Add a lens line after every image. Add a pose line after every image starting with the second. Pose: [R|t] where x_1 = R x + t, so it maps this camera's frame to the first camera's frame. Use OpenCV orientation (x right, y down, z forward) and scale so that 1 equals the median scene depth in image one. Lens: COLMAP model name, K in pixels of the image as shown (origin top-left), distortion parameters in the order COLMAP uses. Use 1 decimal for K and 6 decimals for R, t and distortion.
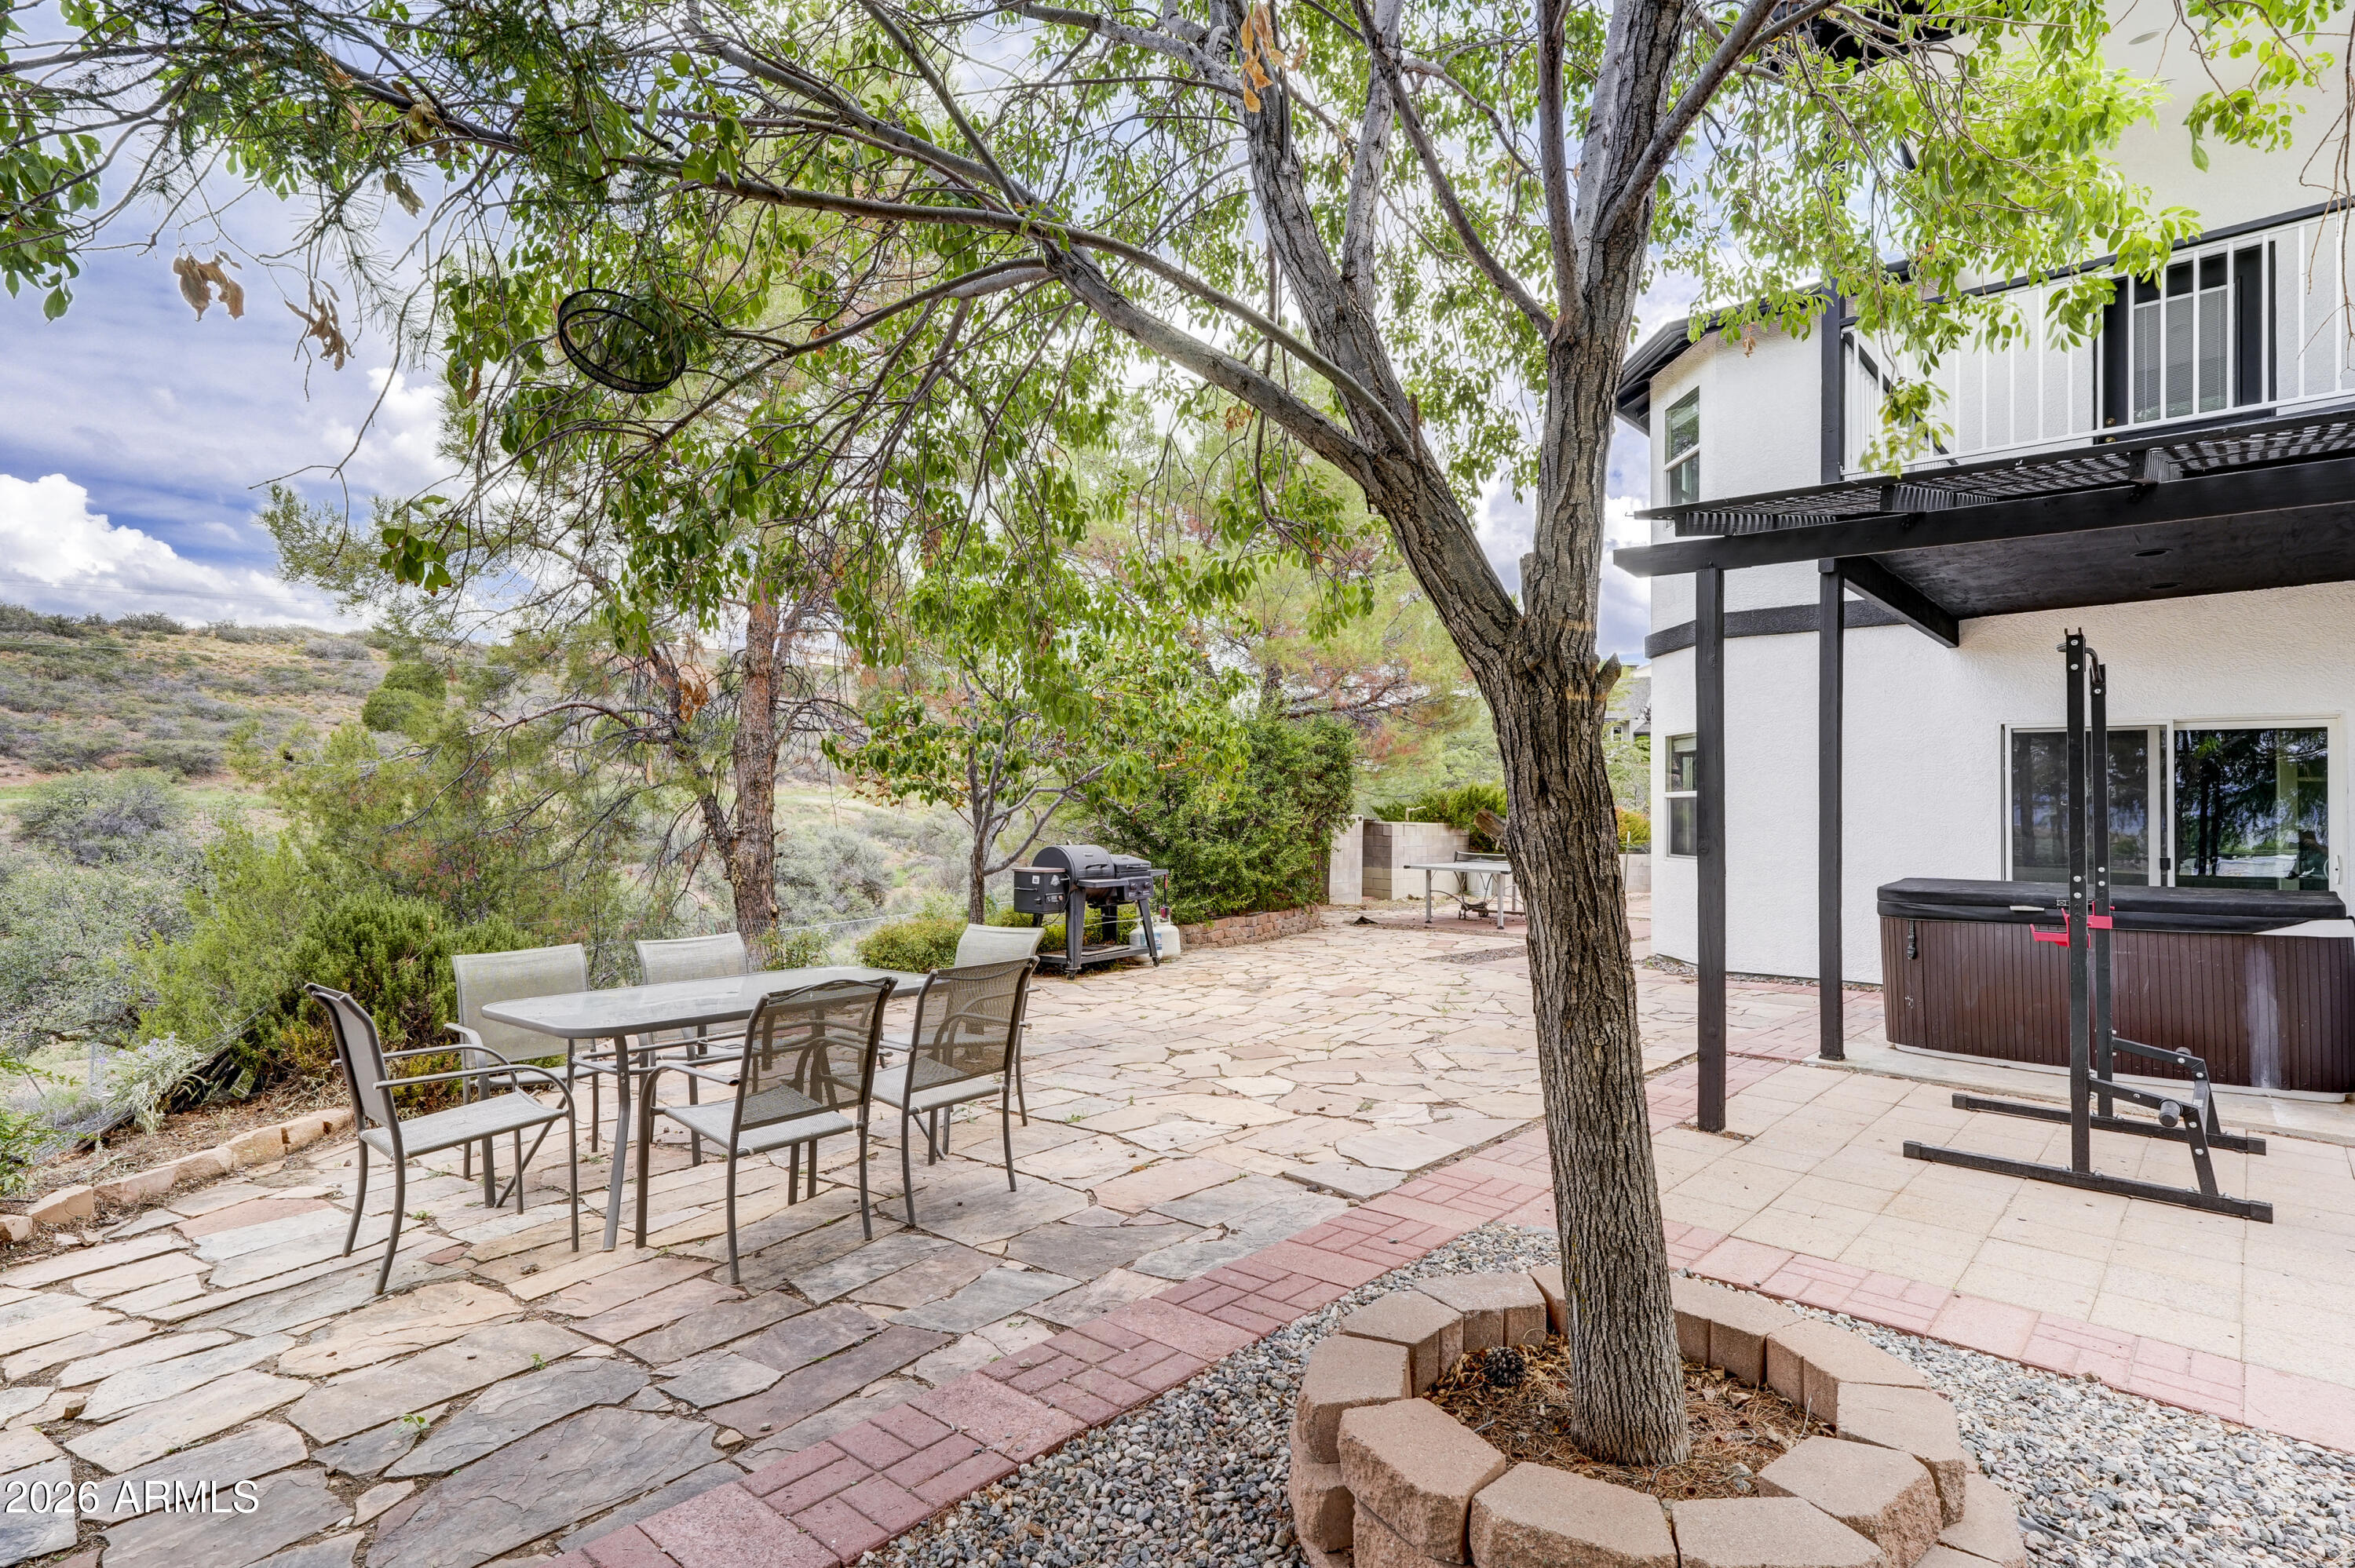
lens RADIAL K [[1210.1, 0, 1177.5], [0, 1210.1, 784.0], [0, 0, 1]] dist [0.000476, 0.013894]
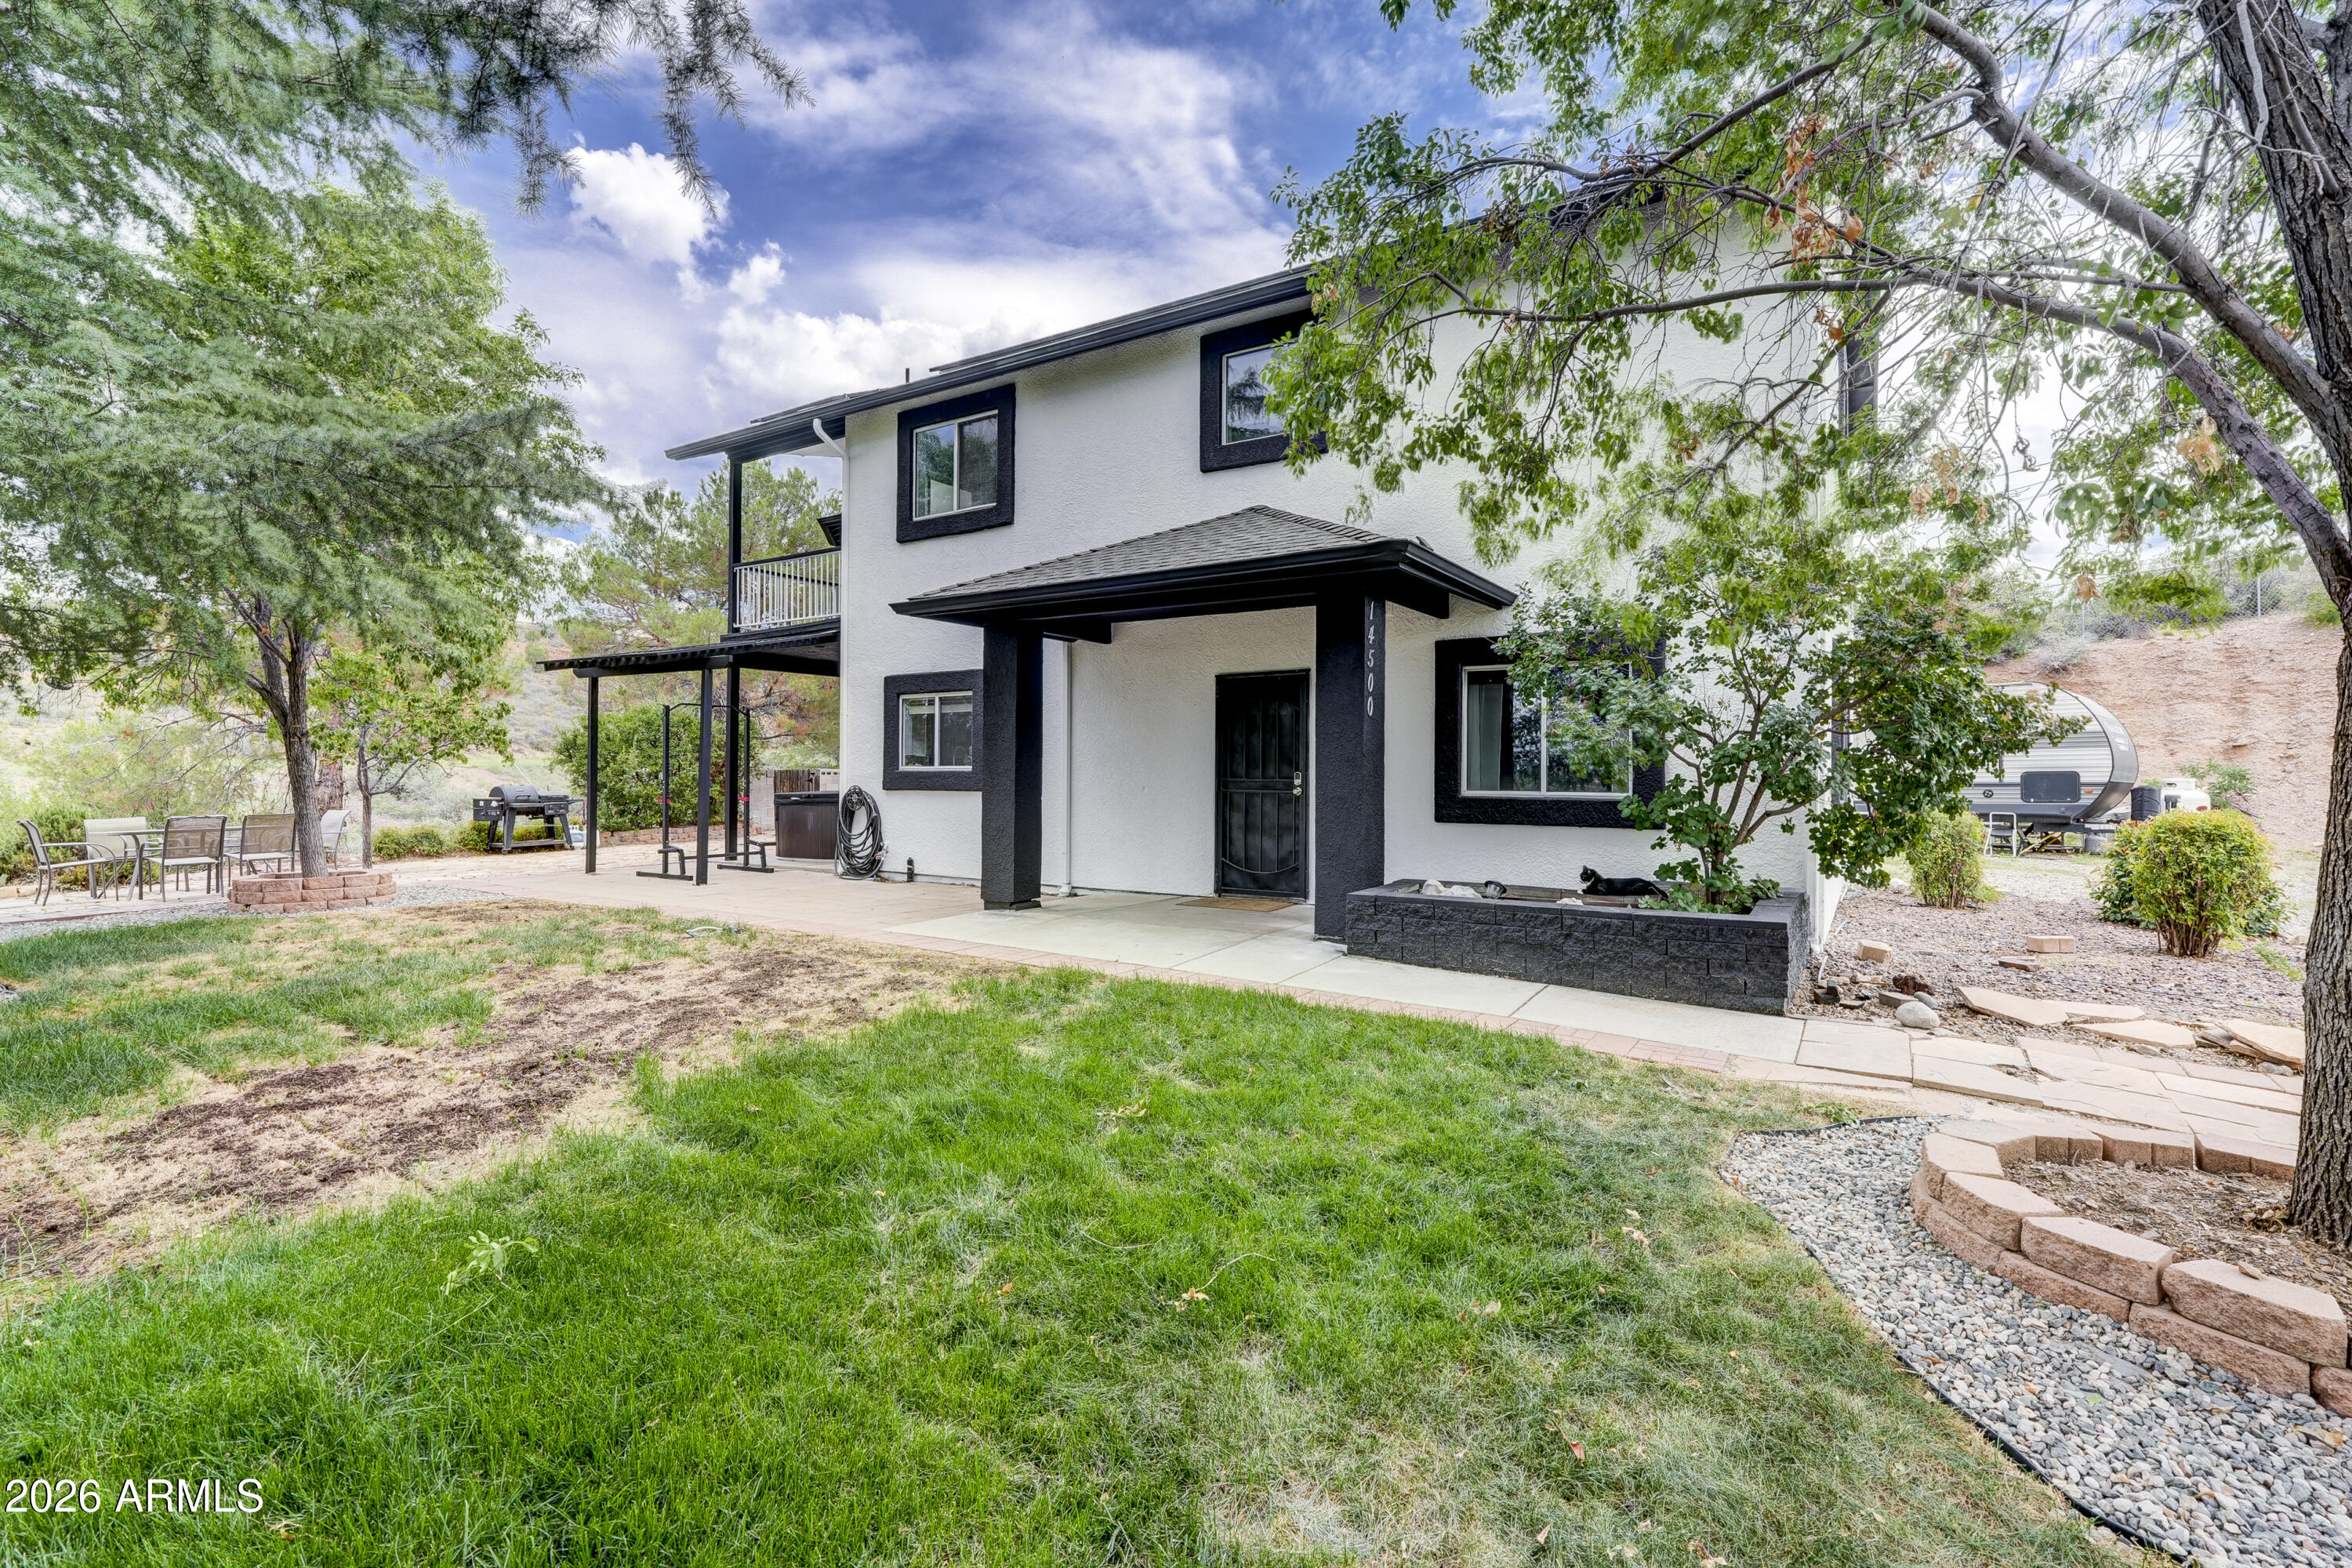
lens RADIAL K [[1076.3, 0, 1176.0], [0, 1076.3, 784.0], [0, 0, 1]] dist [-0.013225, 0.011648]
pose [[0.990607, -0.016048, 0.135797, 1.663507], [0.012187, 0.999499, 0.029217, 0.016778], [-0.136198, -0.027288, 0.990306, -1.952309]]
